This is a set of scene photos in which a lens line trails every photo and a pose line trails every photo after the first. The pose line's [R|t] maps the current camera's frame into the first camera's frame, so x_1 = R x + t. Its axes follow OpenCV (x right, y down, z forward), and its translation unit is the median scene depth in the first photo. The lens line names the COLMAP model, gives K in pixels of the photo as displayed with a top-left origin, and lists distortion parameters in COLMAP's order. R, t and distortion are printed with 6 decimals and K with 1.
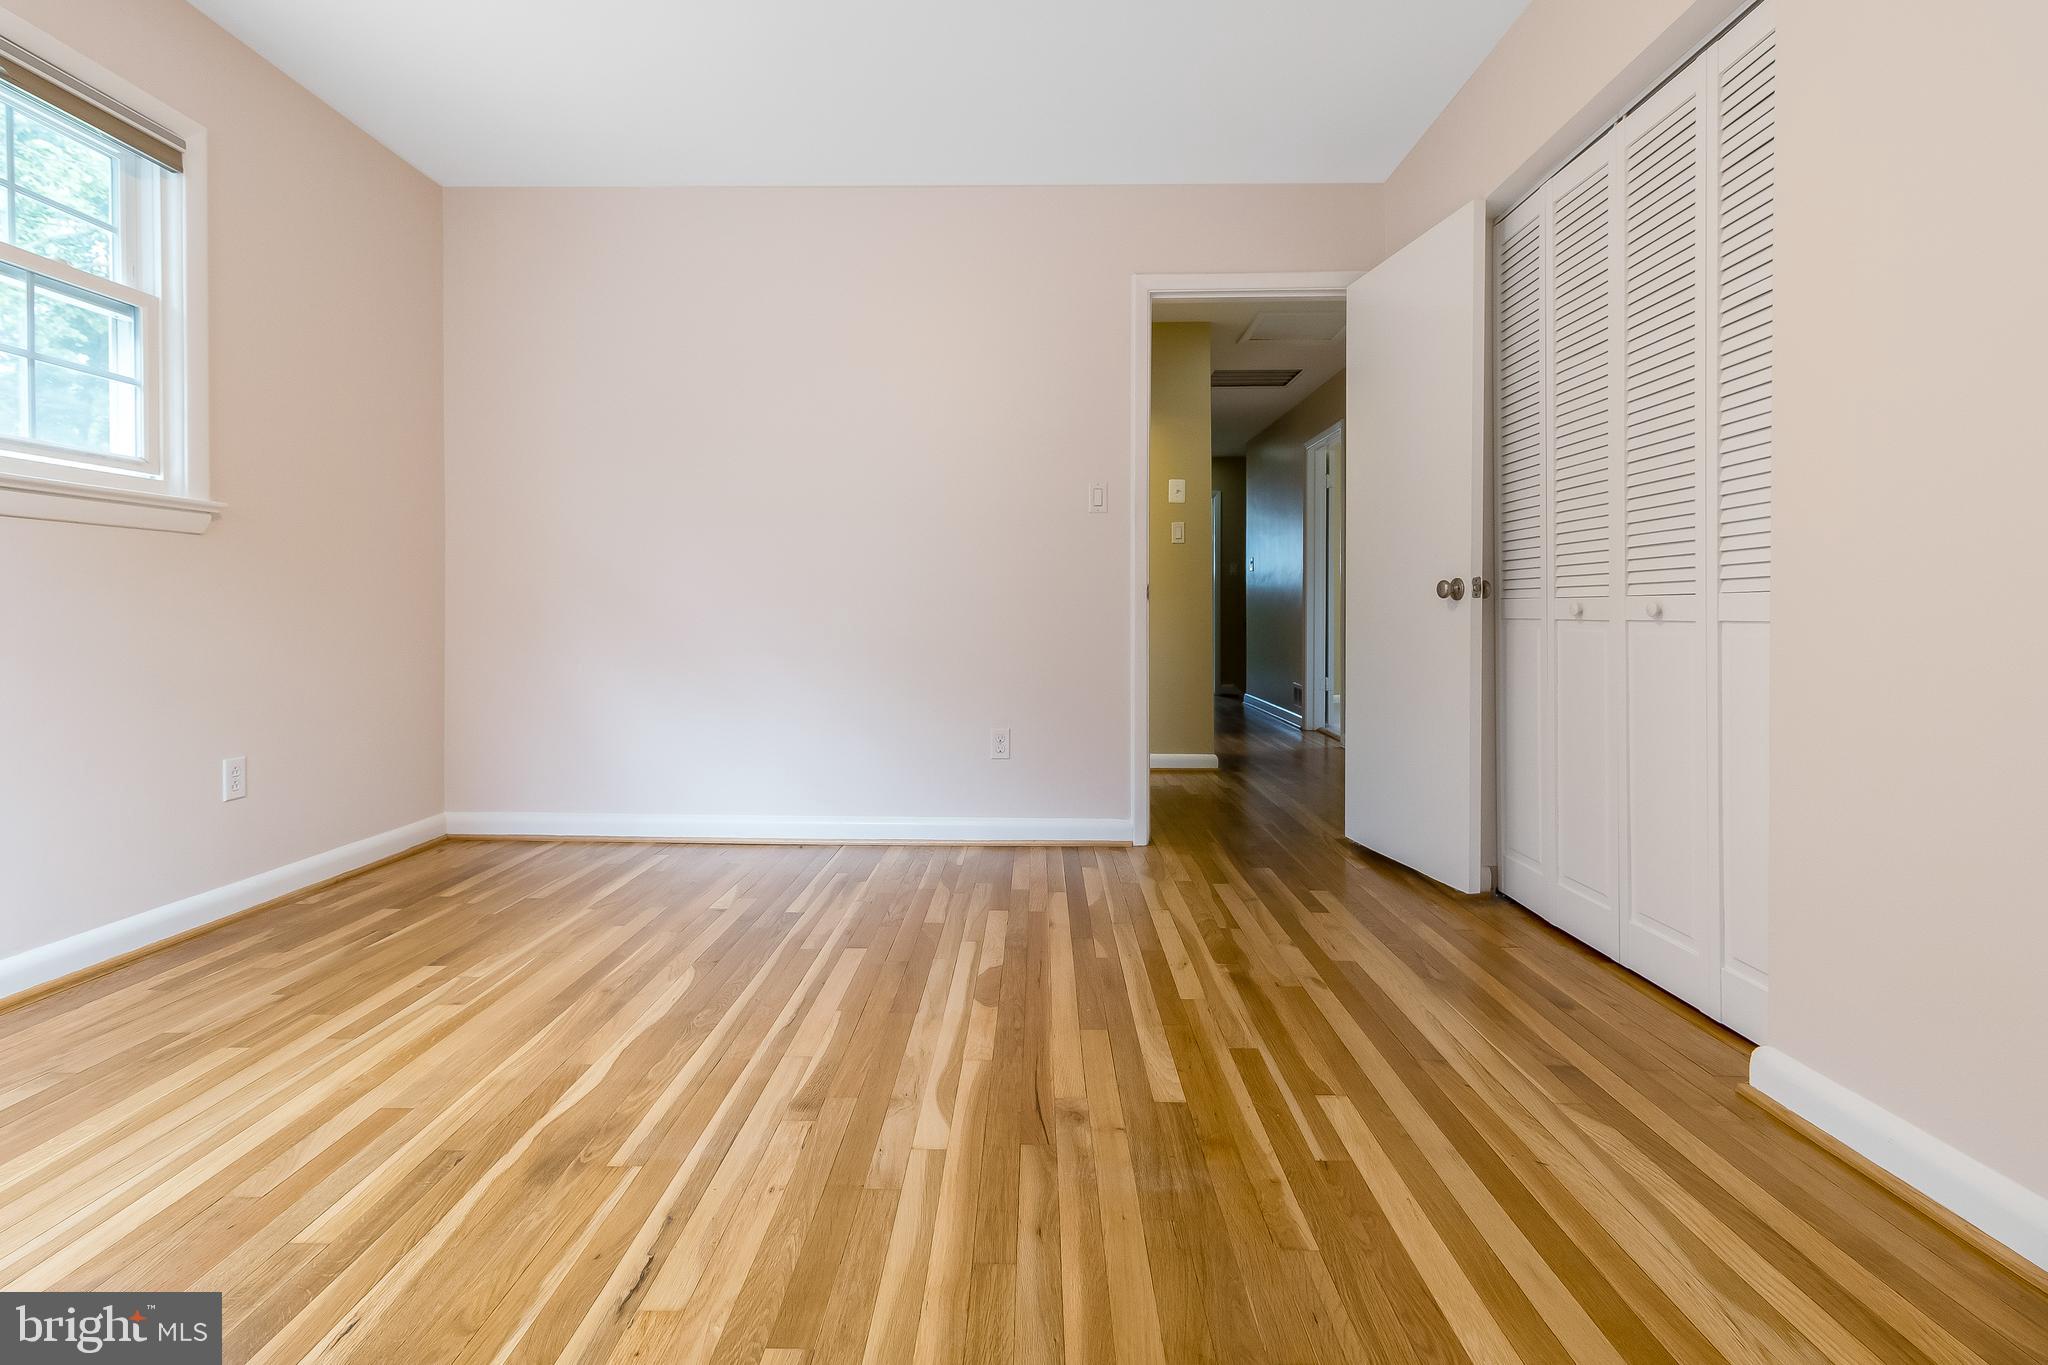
lens RADIAL K [[948.7, 0, 1019.4], [0, 948.7, 640.9], [0, 0, 1]] dist [0.001497, 0.007447]
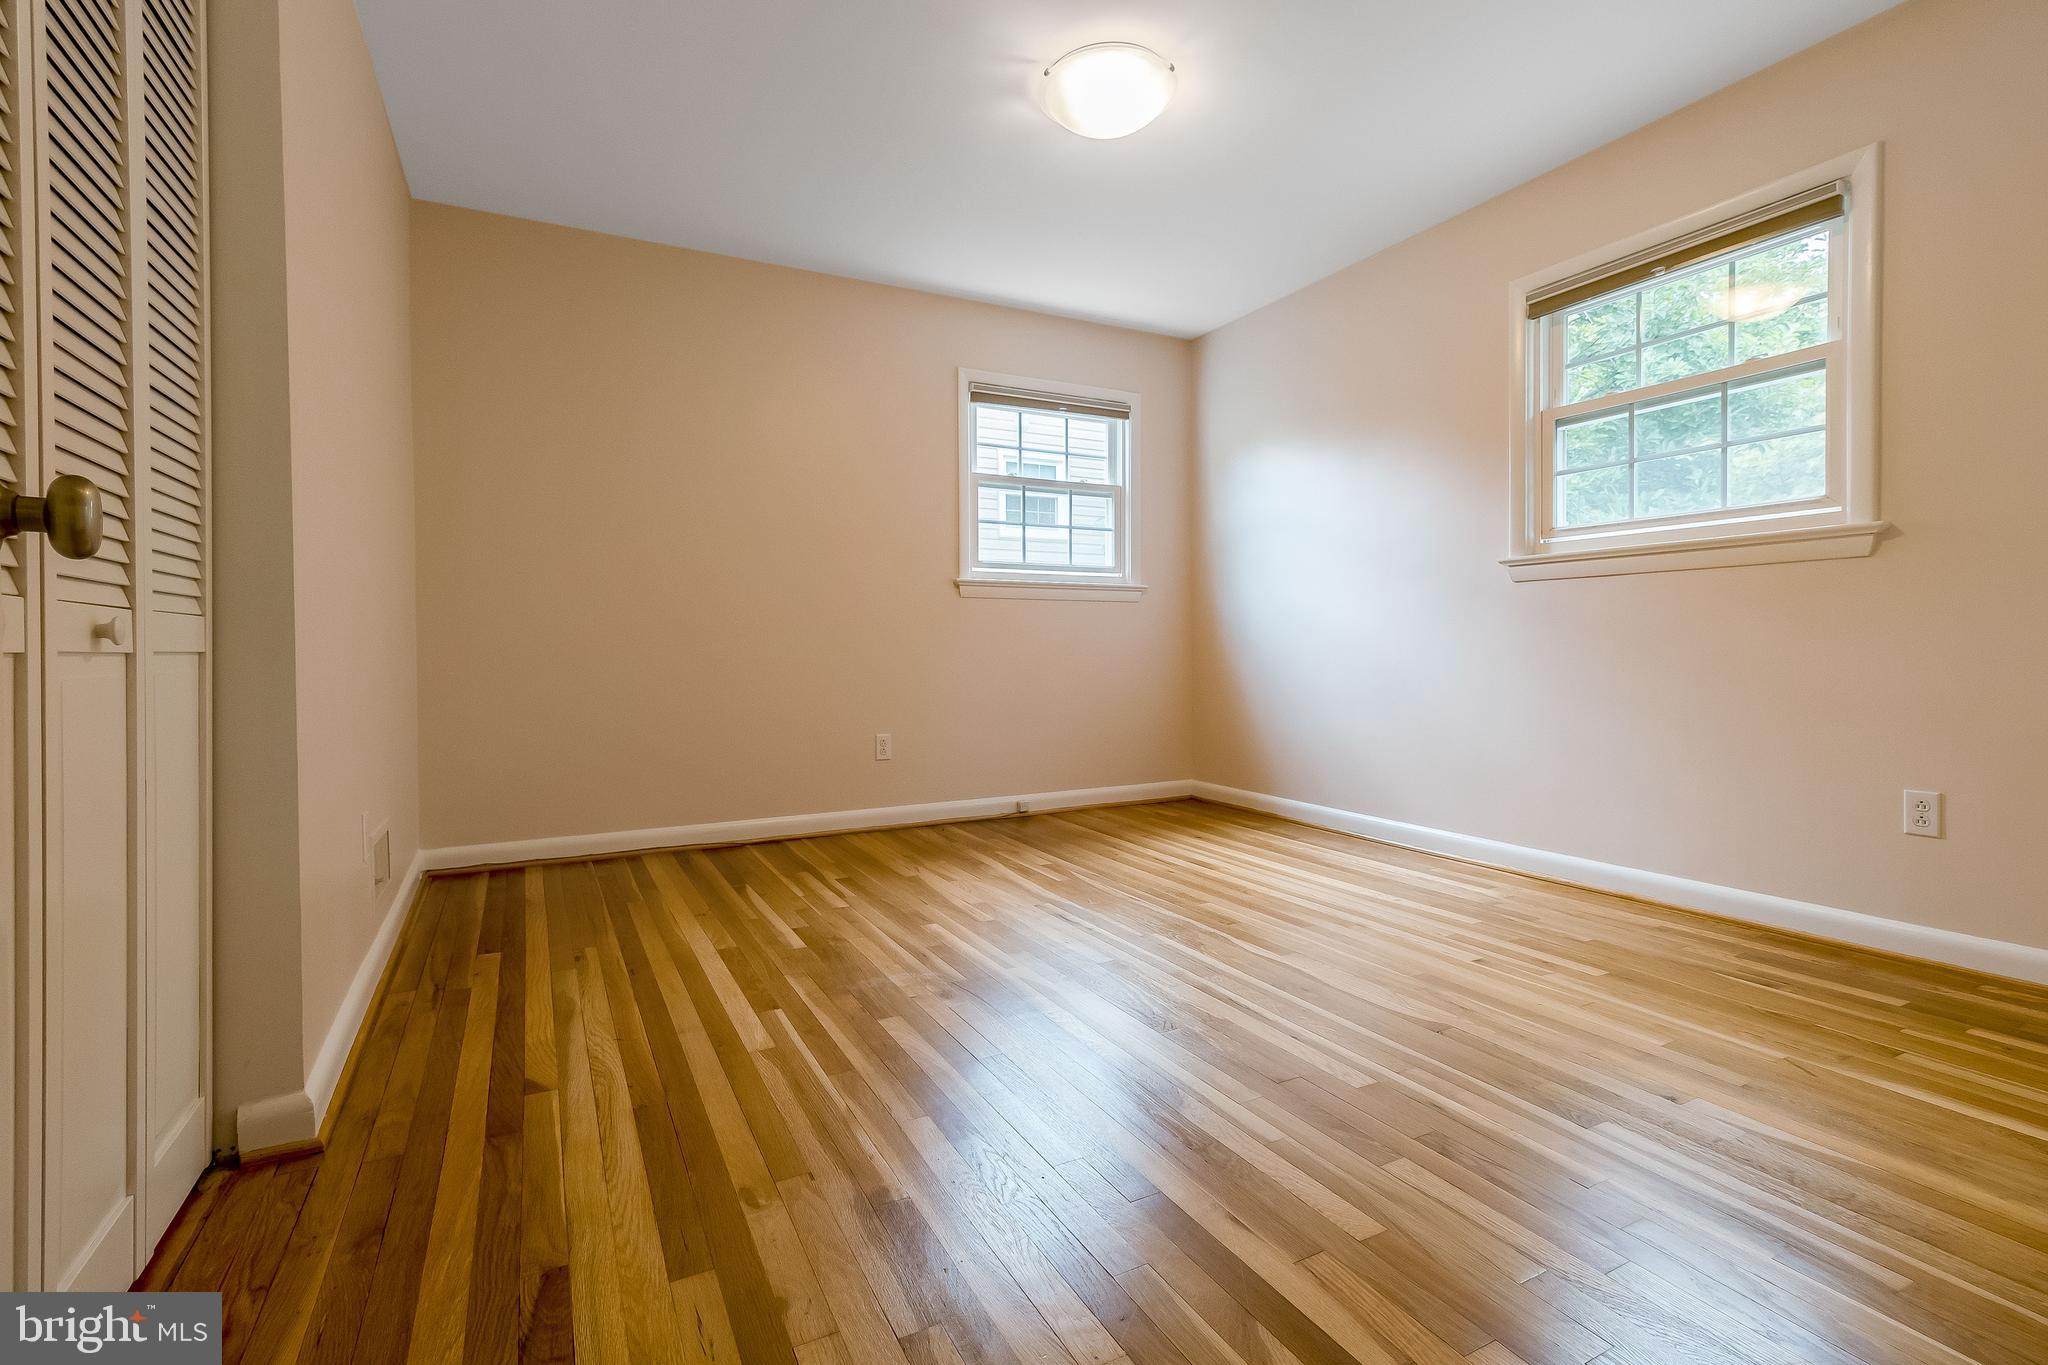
lens RADIAL K [[948.7, 0, 1019.4], [0, 948.7, 640.9], [0, 0, 1]] dist [0.001497, 0.007447]
pose [[-0.878456, 0.001435, -0.477822, 0.567086], [-0.006722, 0.999859, 0.015360, -0.044945], [0.477776, 0.016705, -0.878323, 2.025922]]
